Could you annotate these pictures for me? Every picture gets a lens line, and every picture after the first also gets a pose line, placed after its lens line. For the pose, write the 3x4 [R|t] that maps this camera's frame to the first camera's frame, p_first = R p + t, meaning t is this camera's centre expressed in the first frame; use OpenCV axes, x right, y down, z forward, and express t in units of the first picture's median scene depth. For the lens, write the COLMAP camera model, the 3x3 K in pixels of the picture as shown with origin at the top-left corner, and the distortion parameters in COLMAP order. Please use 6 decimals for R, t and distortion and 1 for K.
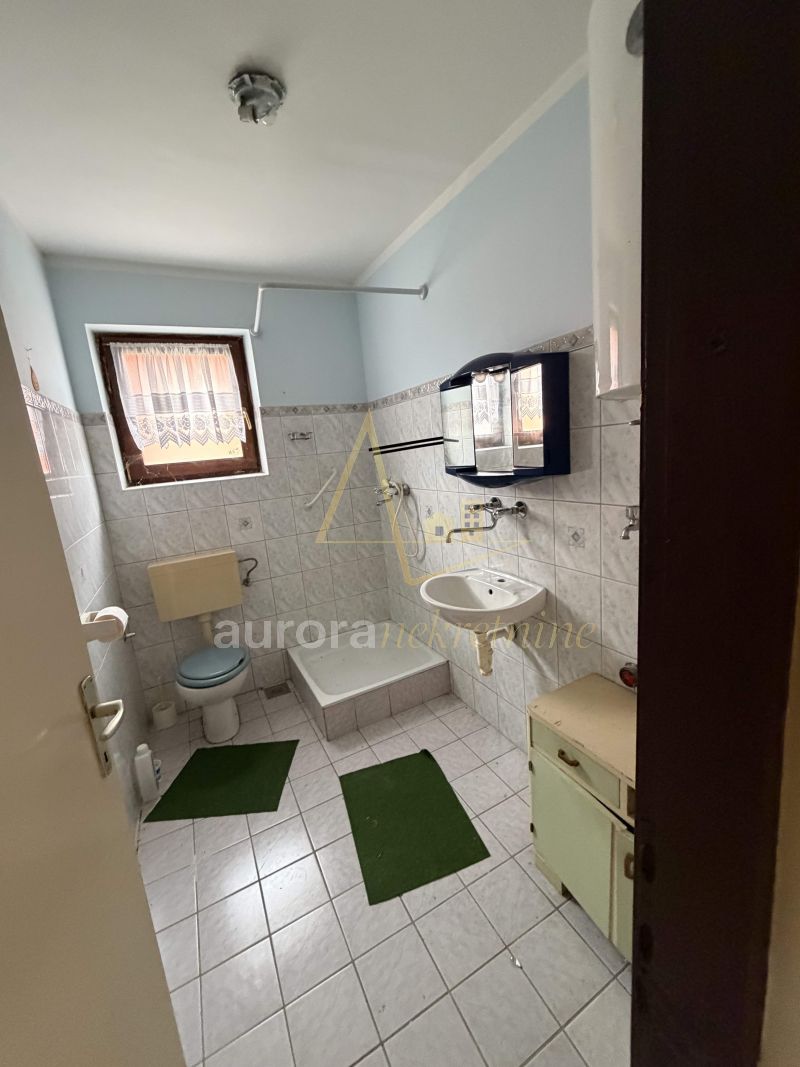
lens RADIAL K [[424.9, 0, 397.8], [0, 424.9, 528.4], [0, 0, 1]] dist [-0.000717, -0.000095]
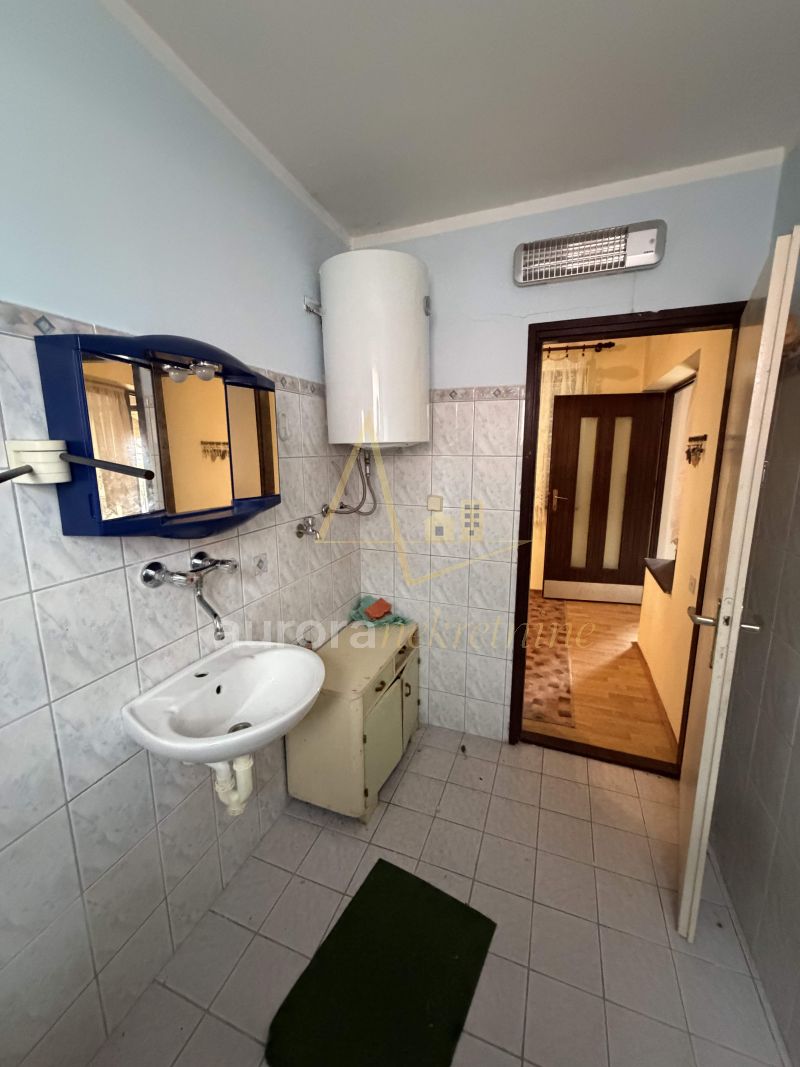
lens RADIAL K [[424.9, 0, 397.8], [0, 424.9, 528.4], [0, 0, 1]] dist [-0.000717, -0.000095]
pose [[-0.662583, -0.041479, 0.747839, -0.550491], [0.207936, 0.949029, 0.236869, -0.231531], [-0.719545, 0.312449, -0.620186, 1.347162]]
